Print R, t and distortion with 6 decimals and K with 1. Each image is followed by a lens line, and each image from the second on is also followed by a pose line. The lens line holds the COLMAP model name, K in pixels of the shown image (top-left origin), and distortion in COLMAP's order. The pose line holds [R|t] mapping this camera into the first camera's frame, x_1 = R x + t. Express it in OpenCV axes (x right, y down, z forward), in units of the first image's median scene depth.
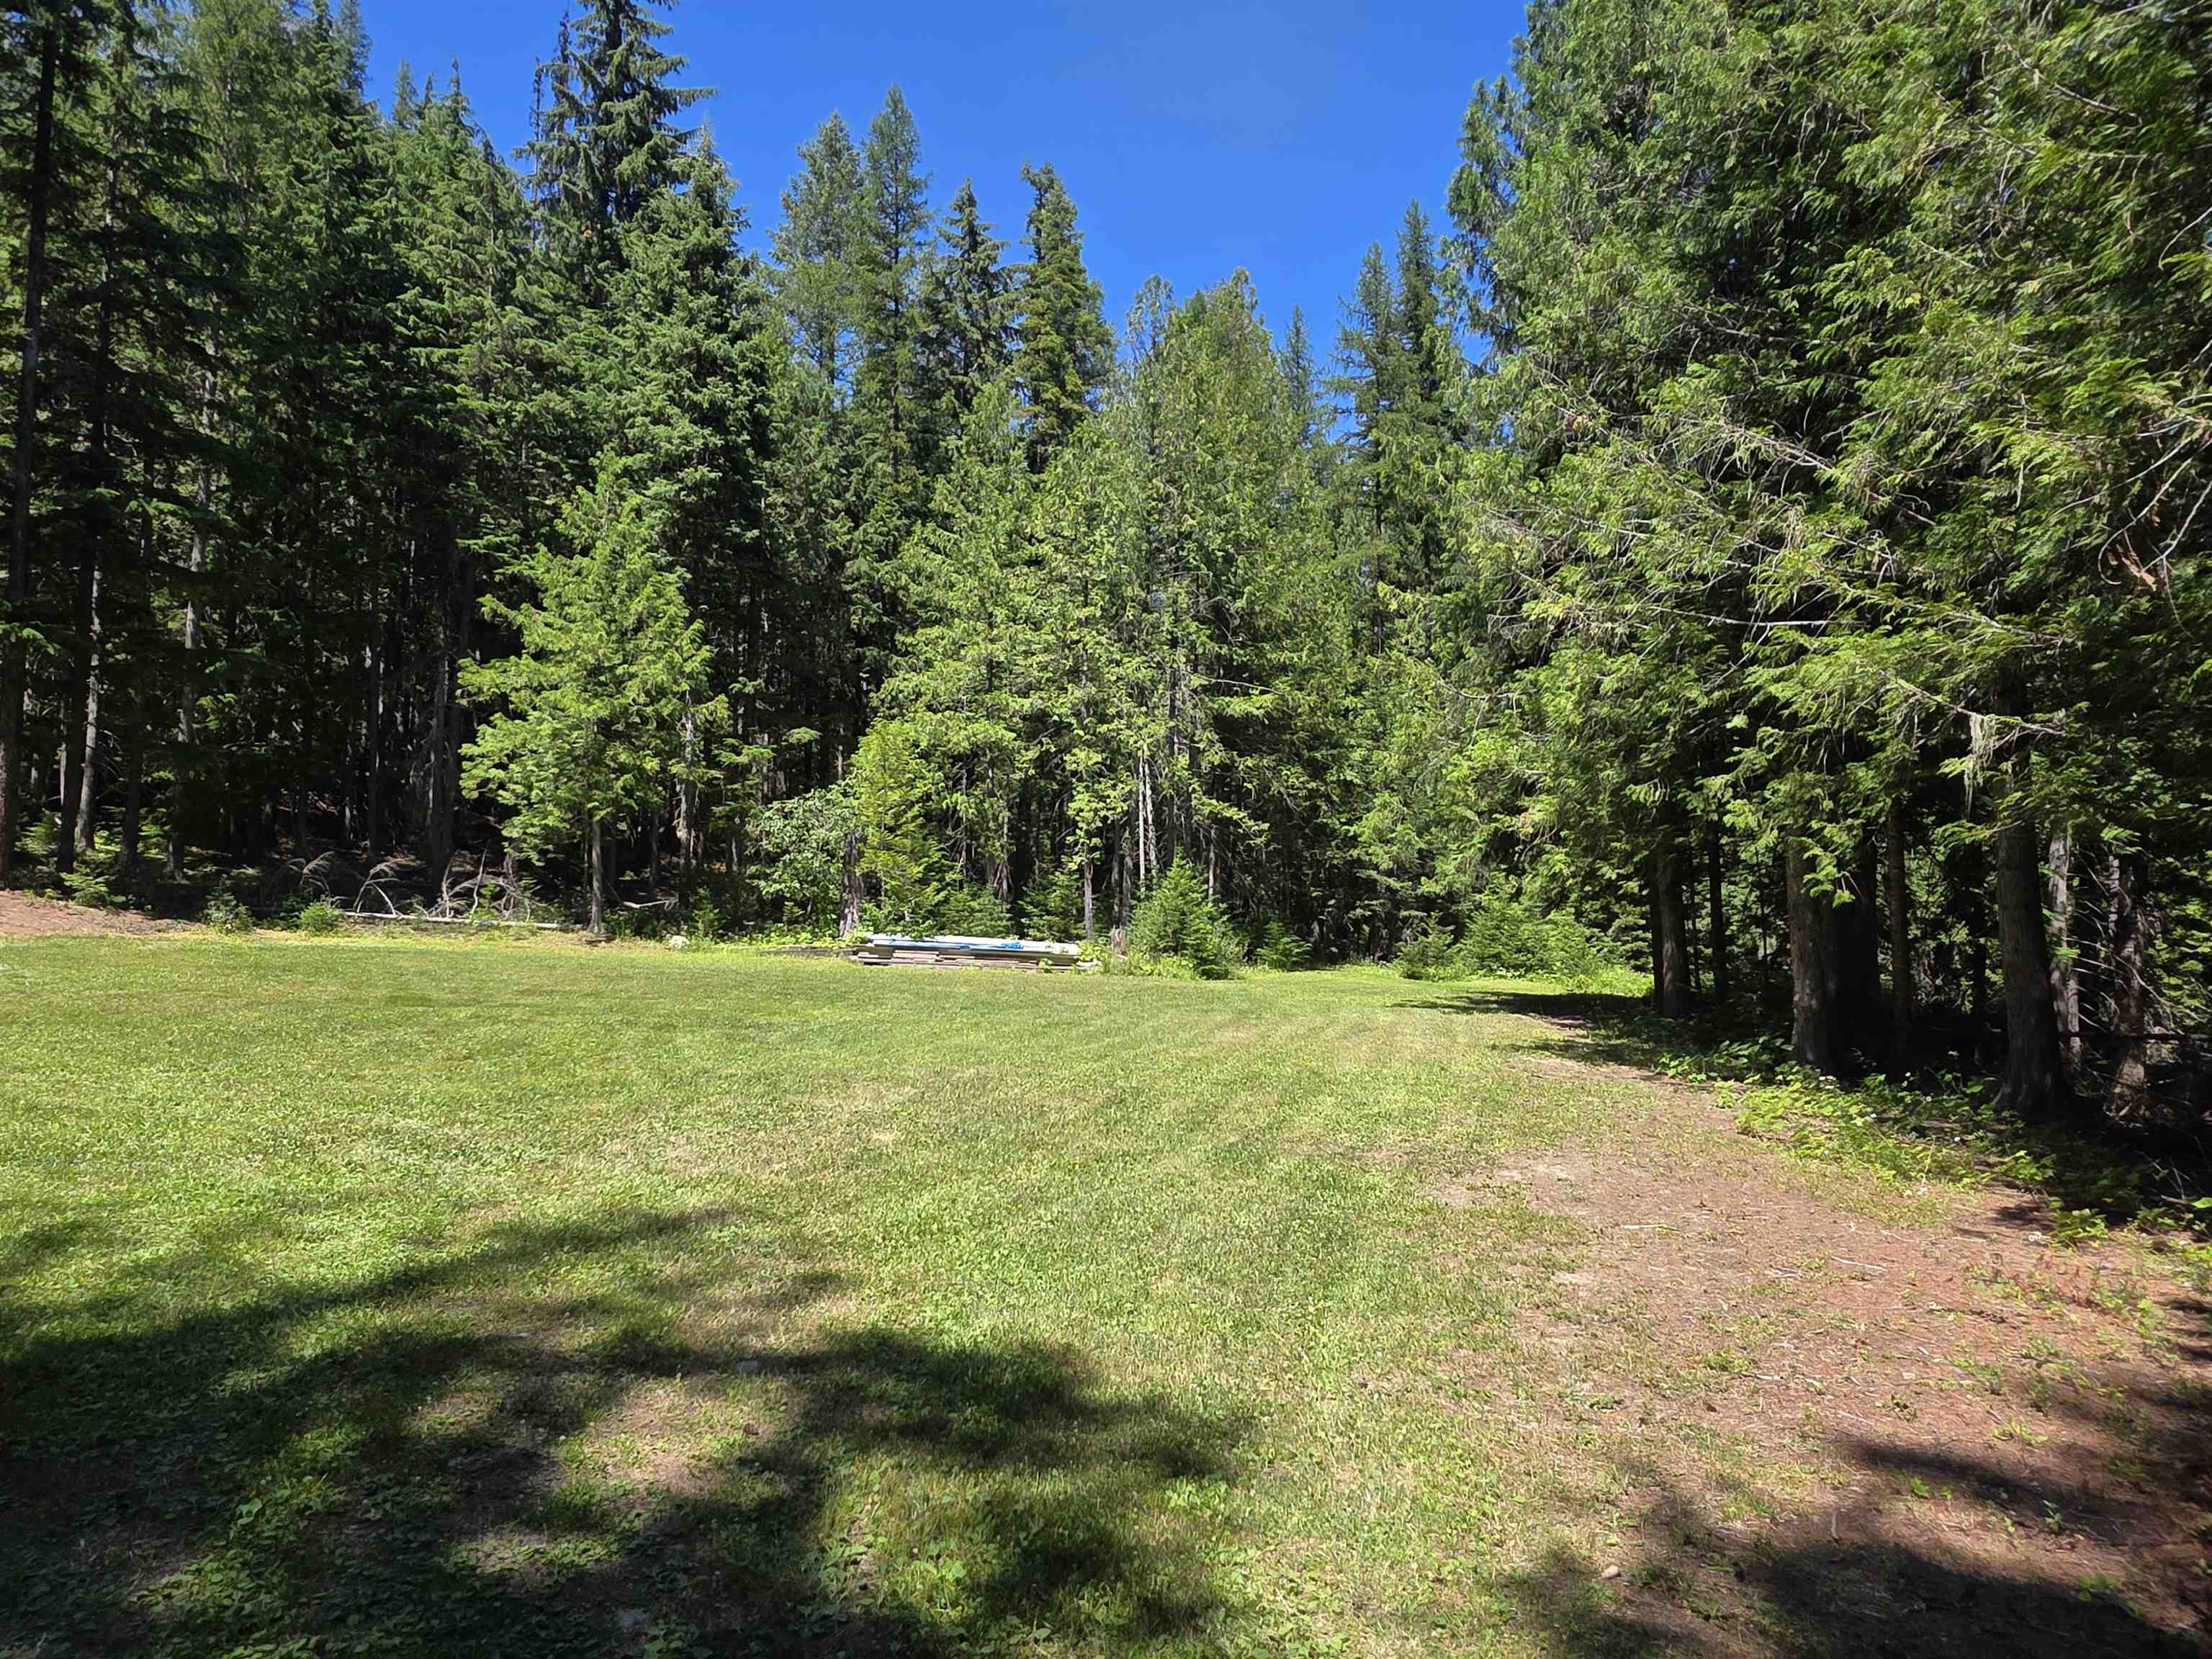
lens RADIAL K [[1359.0, 0, 1106.0], [0, 1359.0, 829.5], [0, 0, 1]] dist [0.001983, 0.001205]
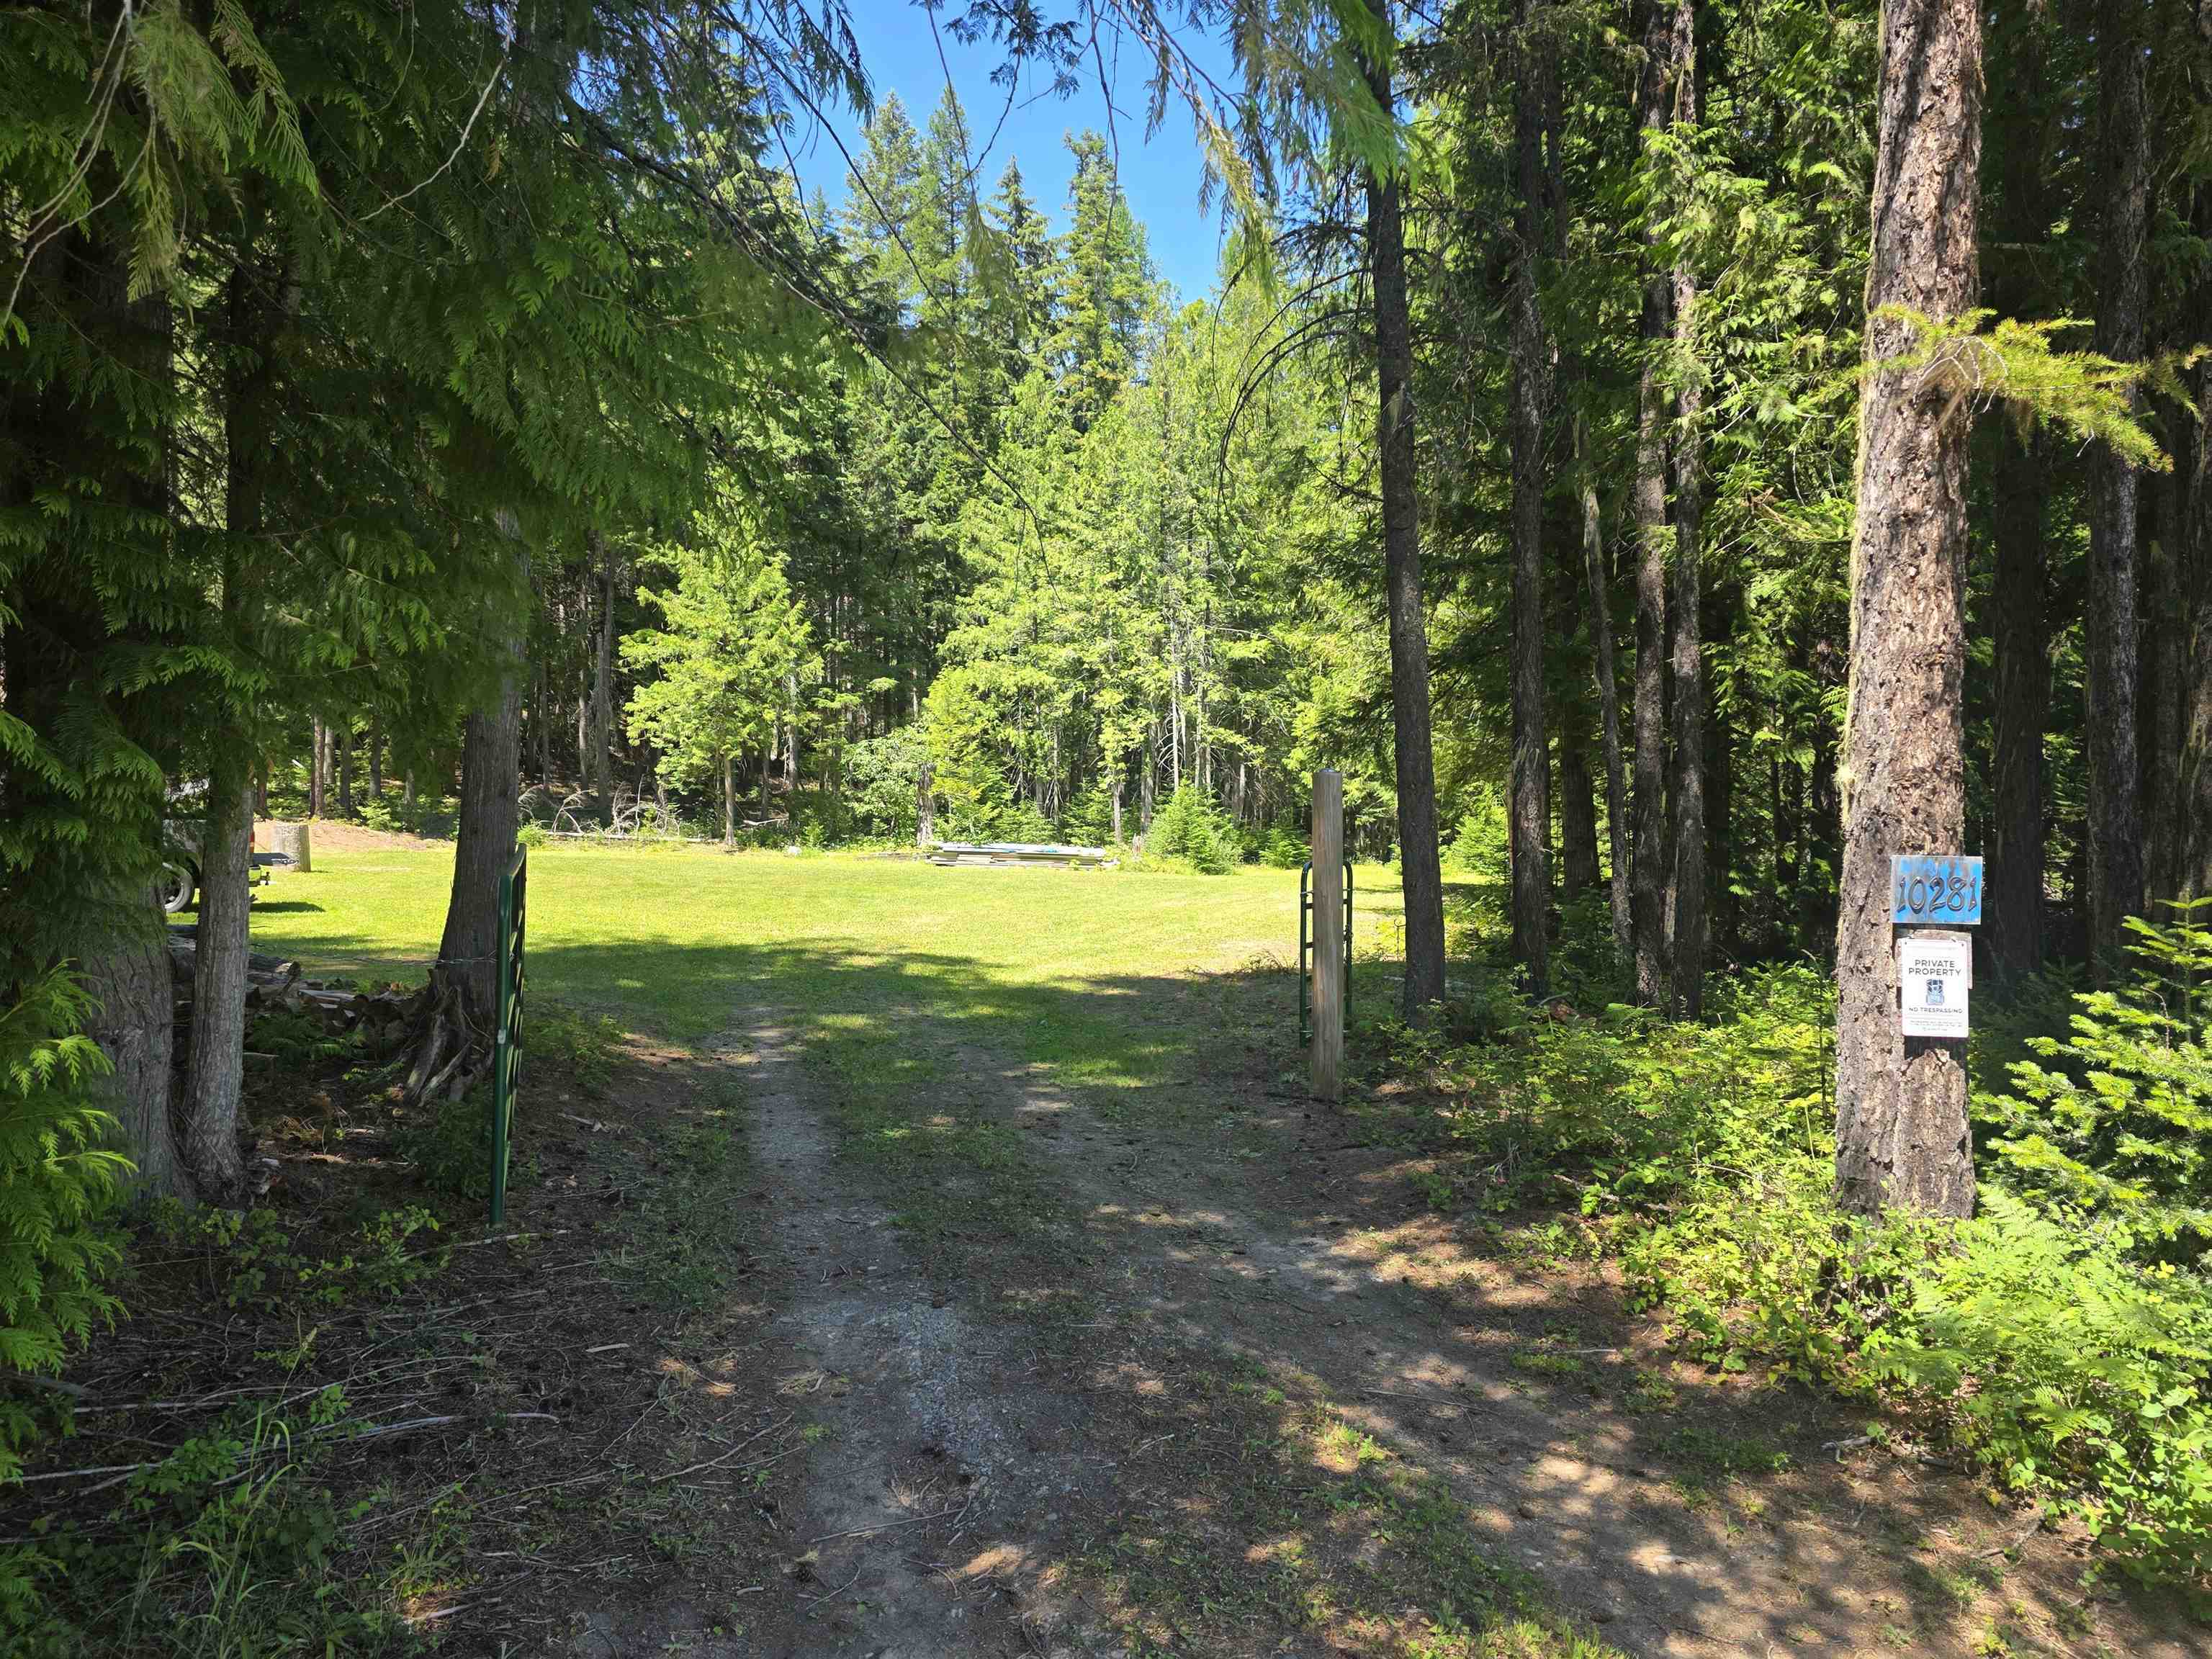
lens RADIAL K [[1449.9, 0, 1106.0], [0, 1449.9, 829.5], [0, 0, 1]] dist [0.068723, -0.068636]
pose [[0.997624, -0.015802, -0.067050, 0.068309], [0.020143, 0.997711, 0.064559, -0.019206], [0.065876, -0.065756, 0.995659, -0.323680]]
